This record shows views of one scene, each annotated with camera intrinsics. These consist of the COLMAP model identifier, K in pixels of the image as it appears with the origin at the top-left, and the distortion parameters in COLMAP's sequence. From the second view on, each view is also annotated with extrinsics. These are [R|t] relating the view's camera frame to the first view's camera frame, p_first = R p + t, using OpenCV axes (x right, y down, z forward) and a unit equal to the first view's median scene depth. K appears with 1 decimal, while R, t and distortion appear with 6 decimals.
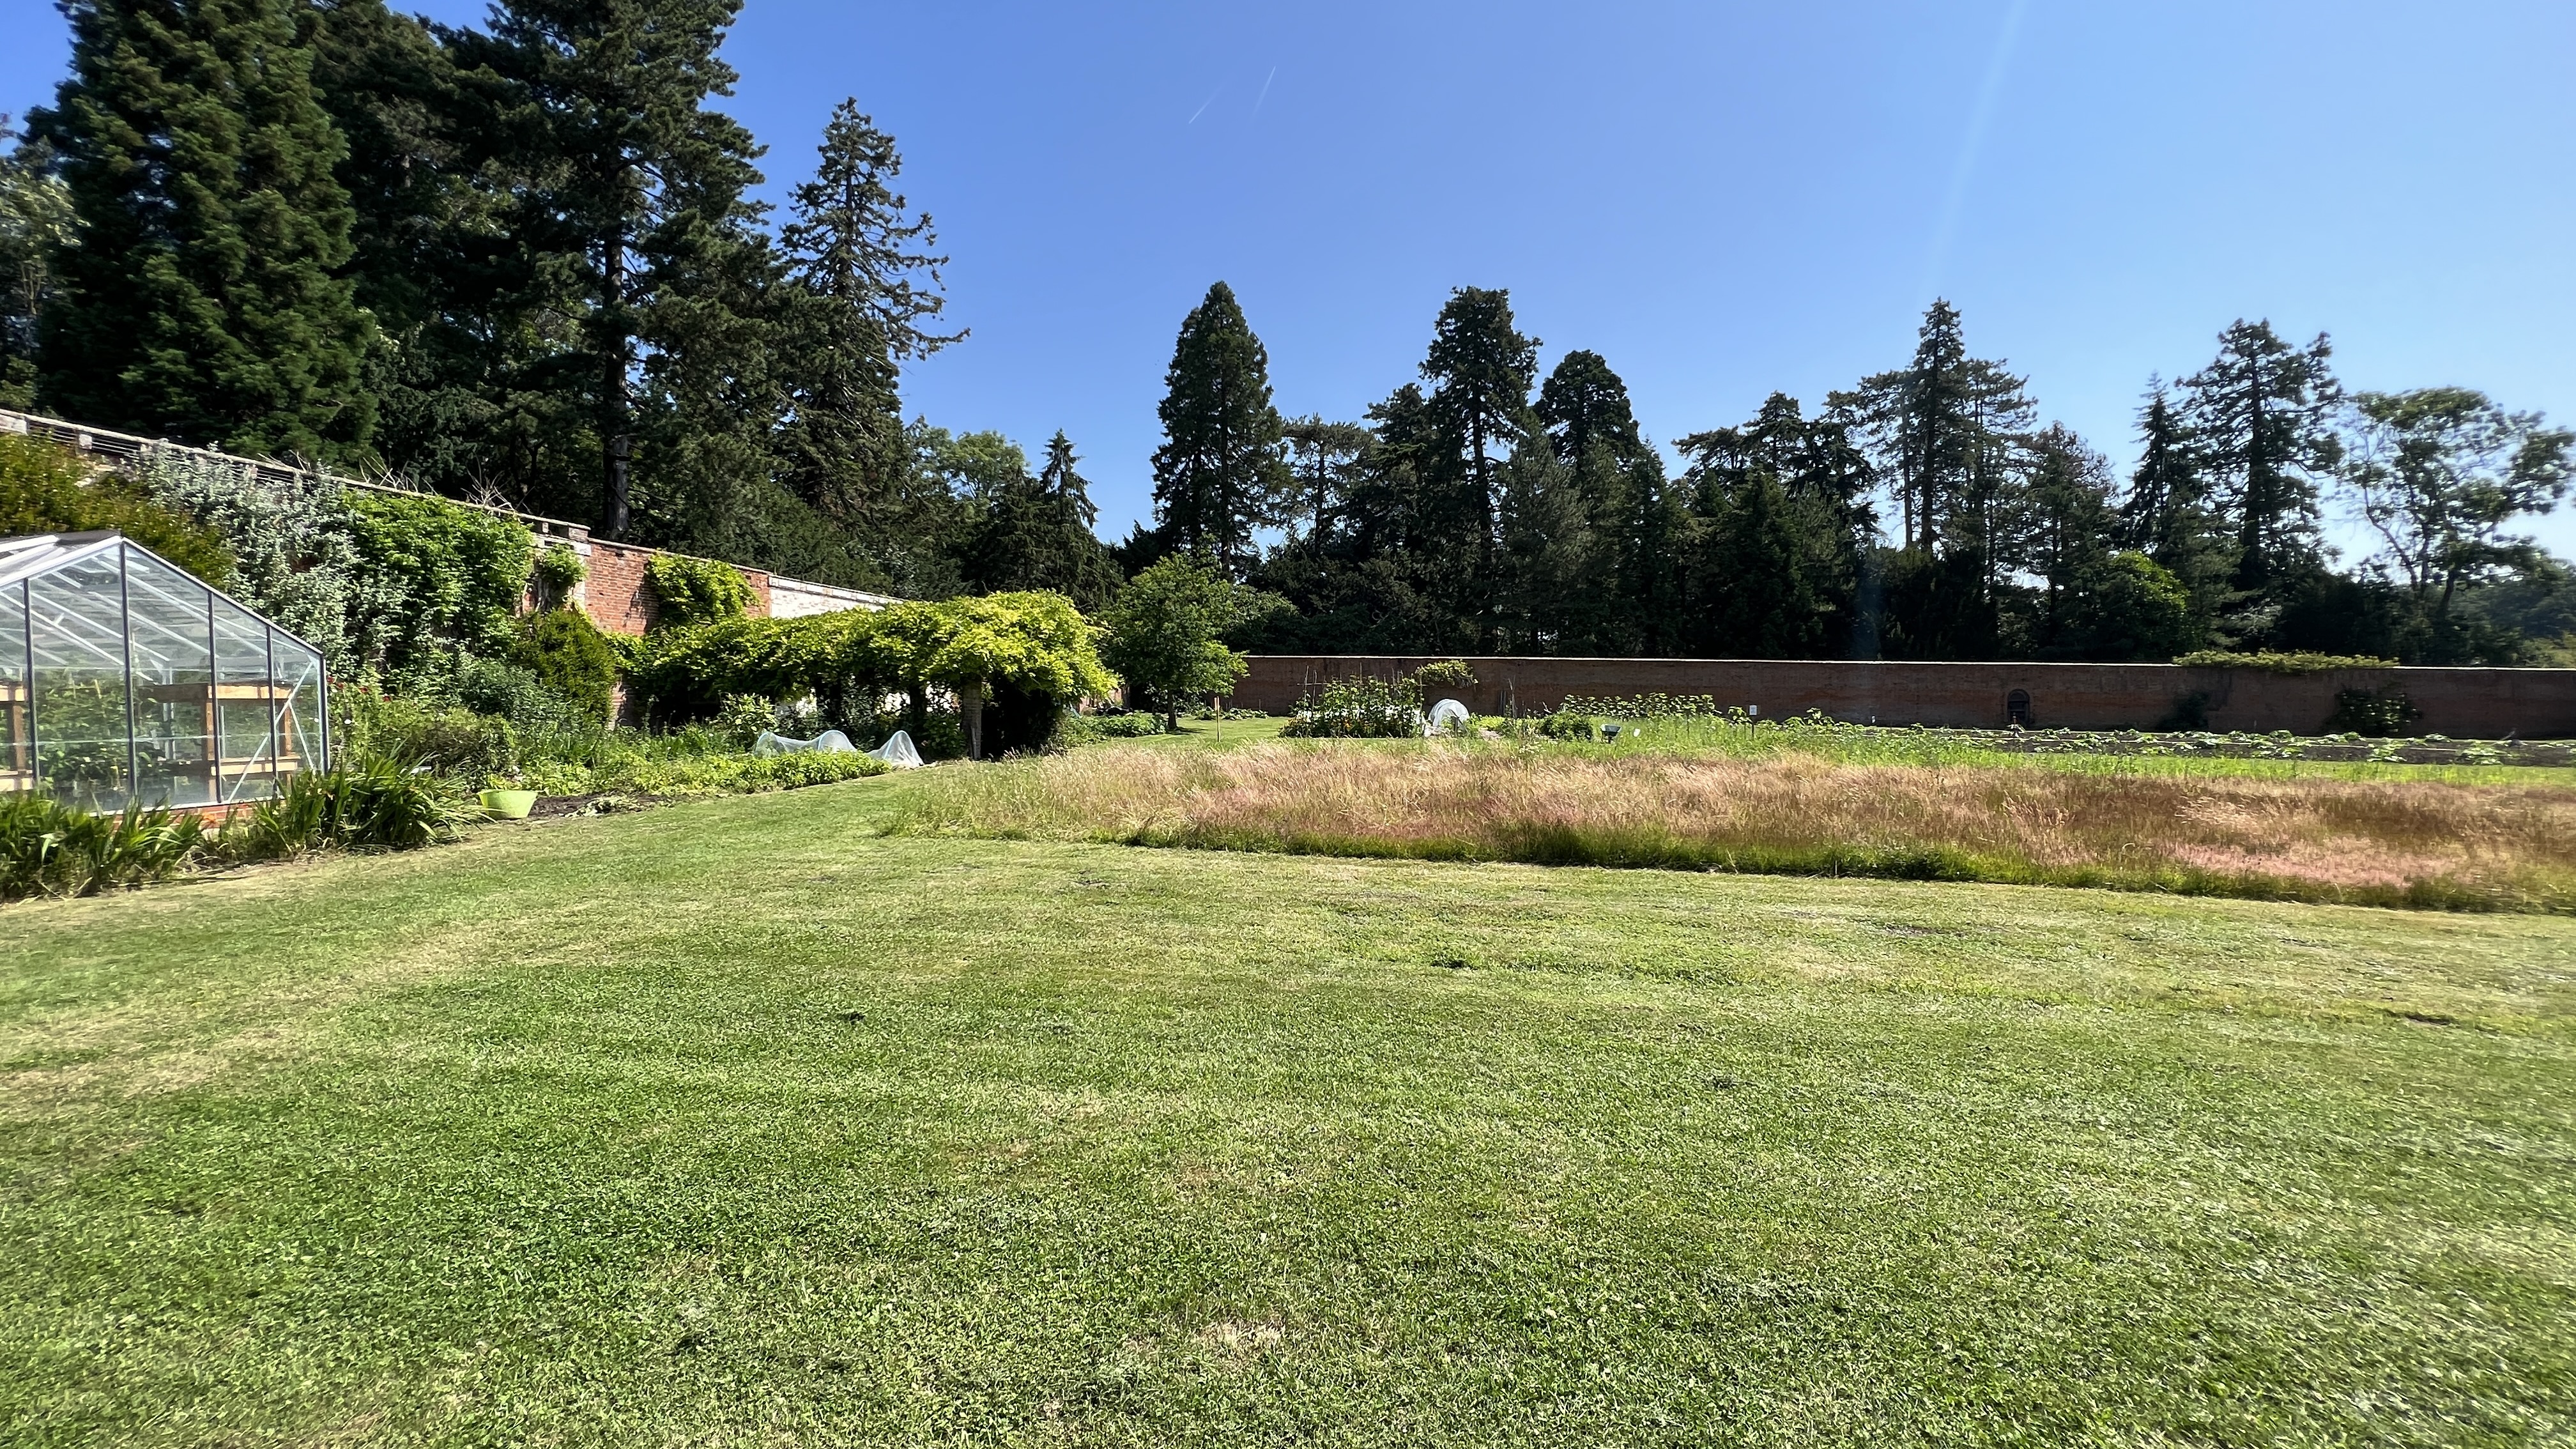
lens RADIAL K [[1034.5, 0, 1285.6], [0, 1034.5, 719.1], [0, 0, 1]] dist [-0.005629, 0.001039]
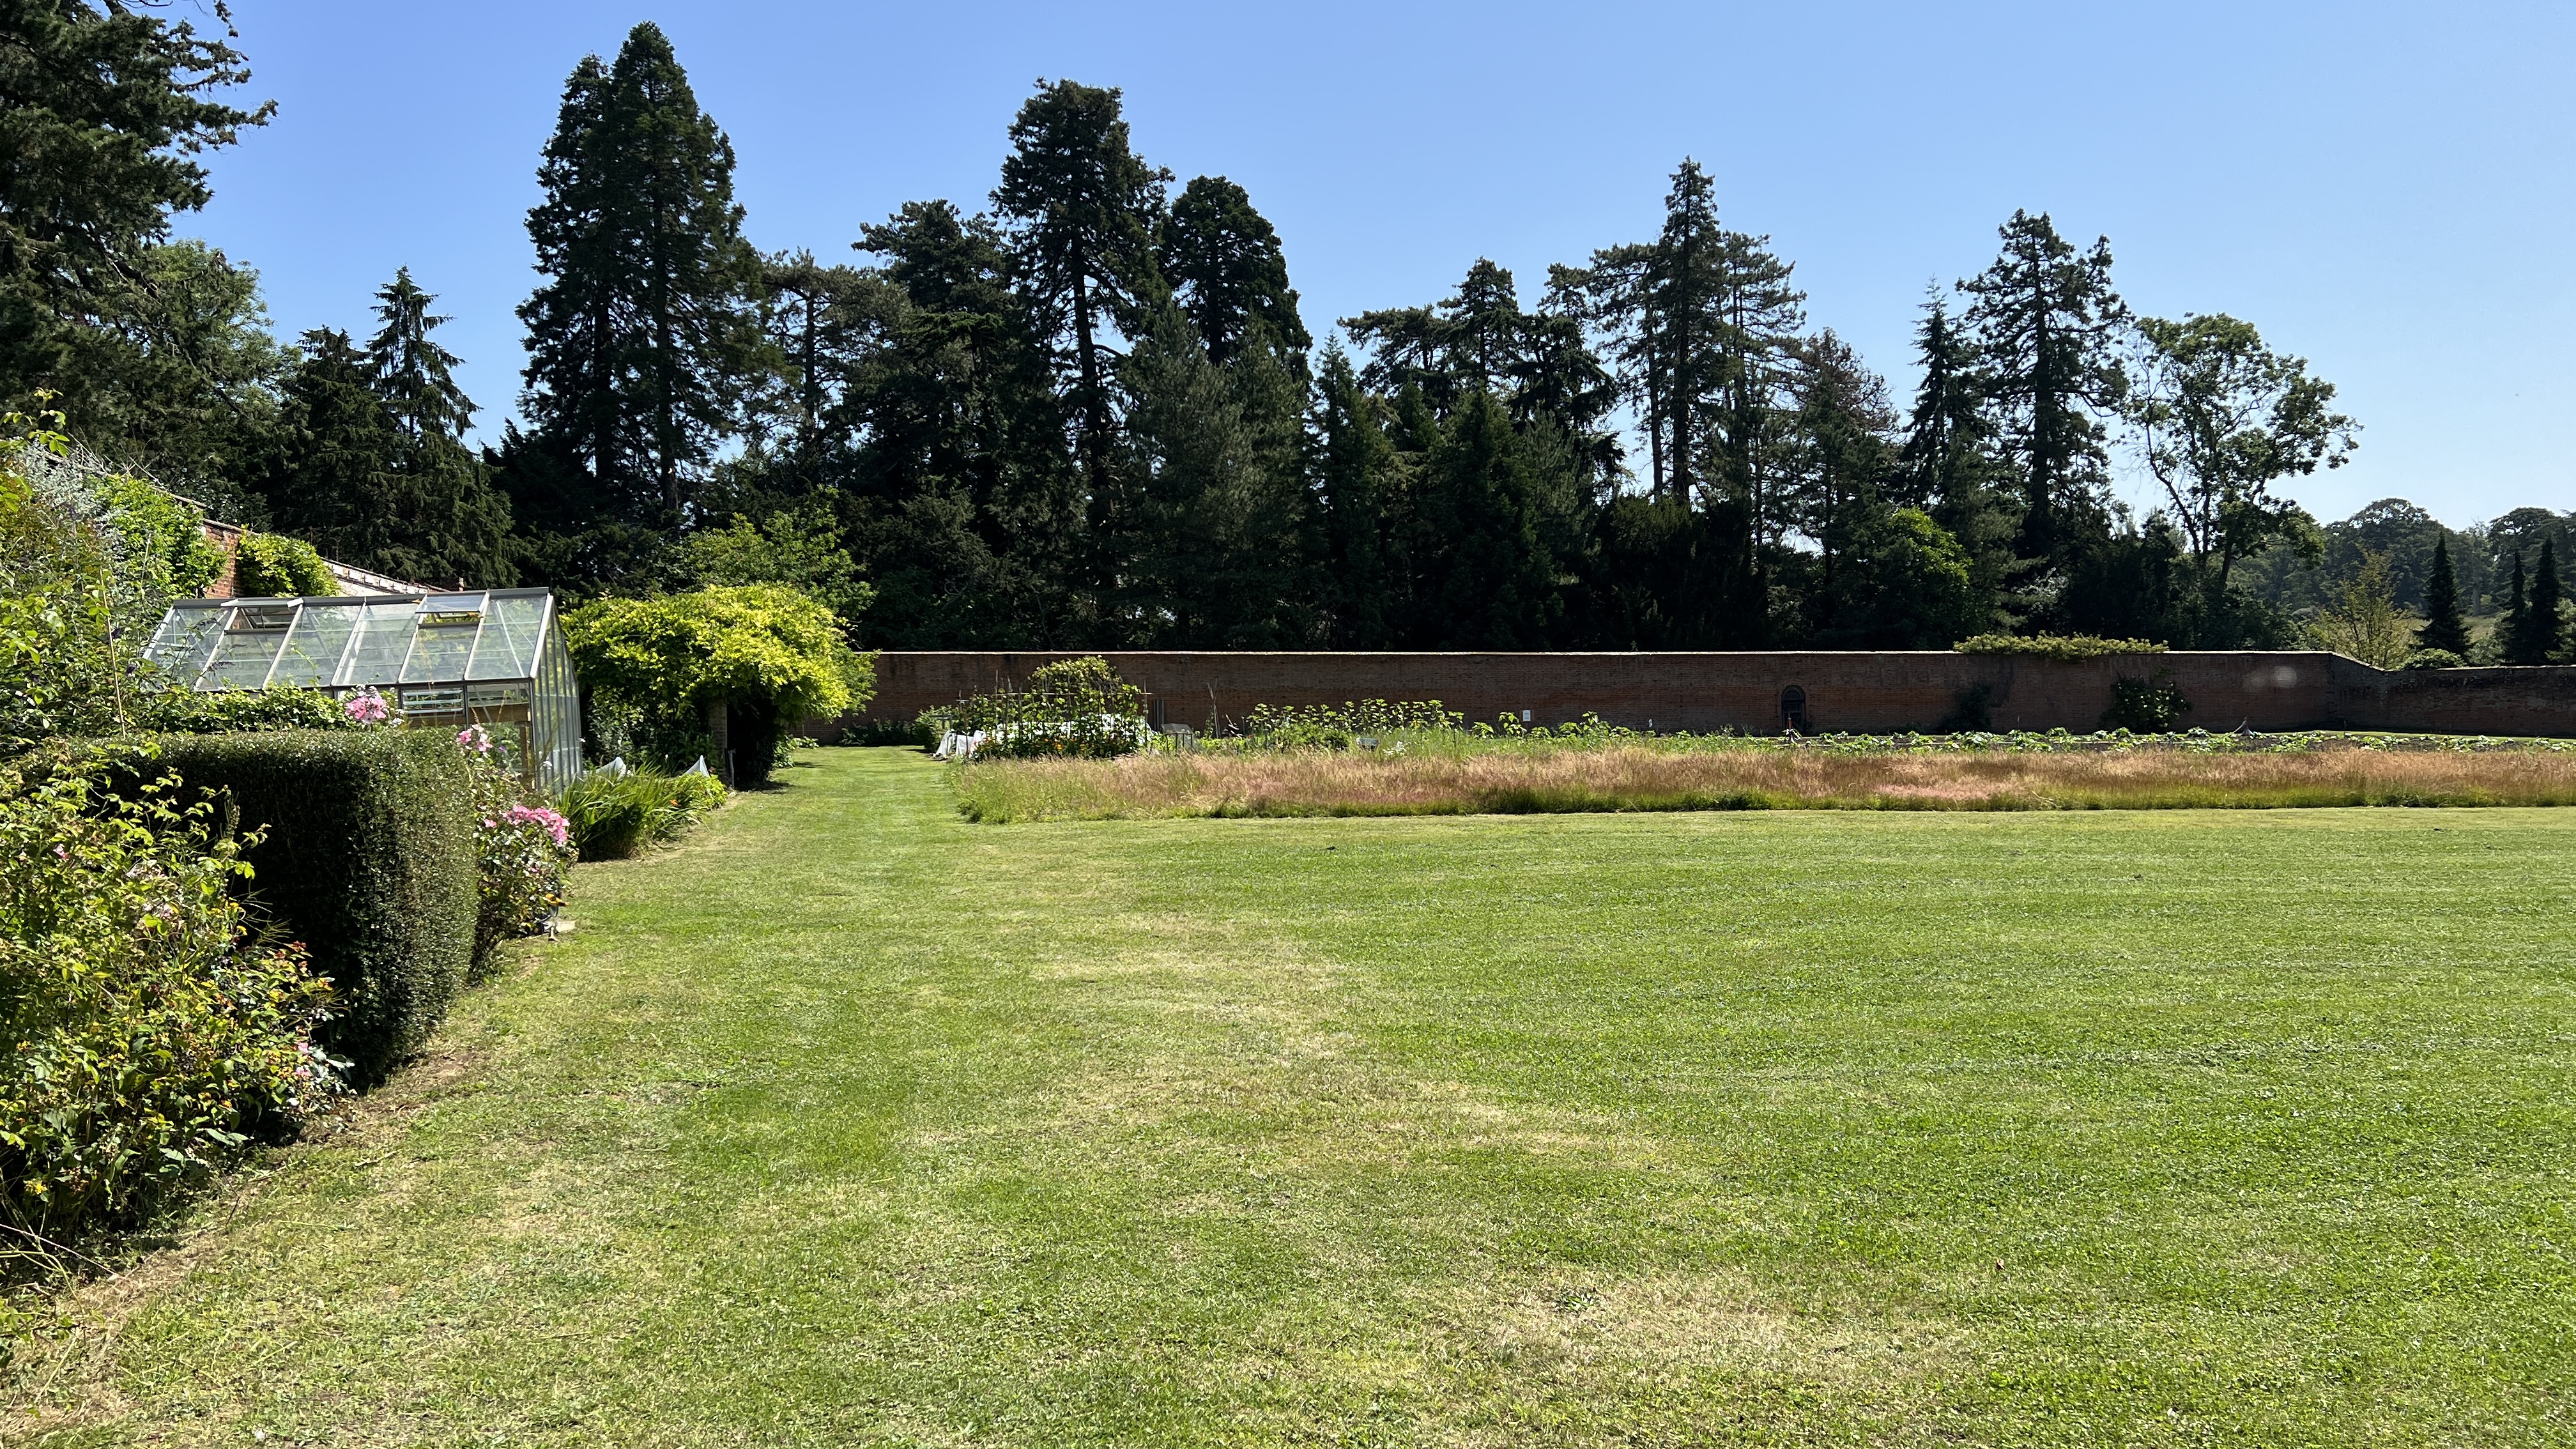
lens RADIAL K [[1927.9, 0, 1288.5], [0, 1927.9, 741.8], [0, 0, 1]] dist [0.061845, -0.063397]
pose [[0.935076, -0.026467, 0.353457, -0.141078], [0.029270, 0.999568, -0.002586, 0.005416], [-0.353236, 0.012763, 0.935447, -0.200300]]
